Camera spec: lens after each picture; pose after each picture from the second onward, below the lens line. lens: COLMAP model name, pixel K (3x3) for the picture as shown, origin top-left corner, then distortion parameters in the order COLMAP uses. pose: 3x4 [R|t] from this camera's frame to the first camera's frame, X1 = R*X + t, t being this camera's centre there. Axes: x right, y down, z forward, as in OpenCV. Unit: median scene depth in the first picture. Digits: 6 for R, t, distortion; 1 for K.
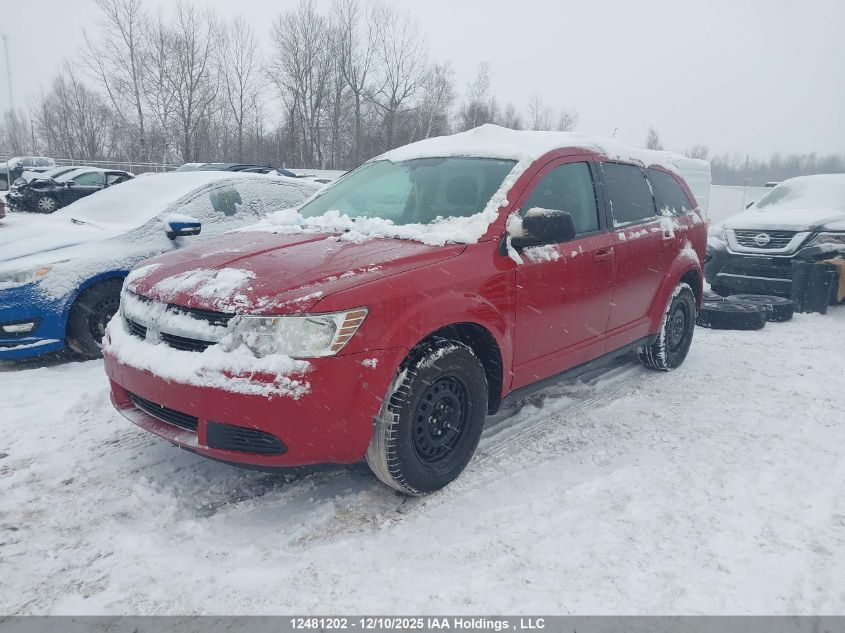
lens RADIAL K [[656.9, 0, 415.9], [0, 656.9, 313.0], [0, 0, 1]] dist [0.068175, -0.075646]
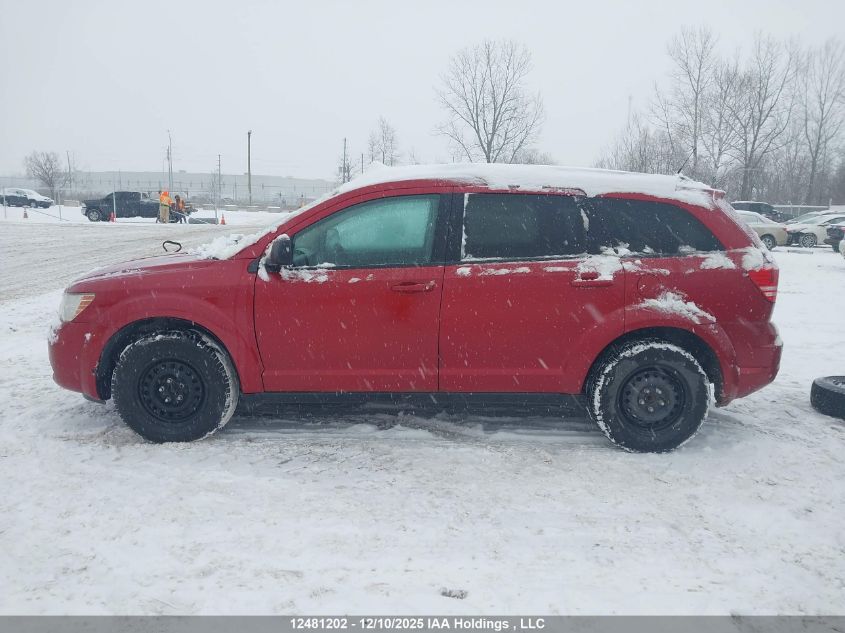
lens RADIAL K [[656.9, 0, 418.9], [0, 656.9, 311.3], [0, 0, 1]] dist [0.068175, -0.075646]
pose [[0.666090, 0.103491, -0.738657, 0.812206], [-0.148292, 0.988932, 0.004832, -0.045806], [0.730981, 0.106318, 0.674065, 0.280413]]
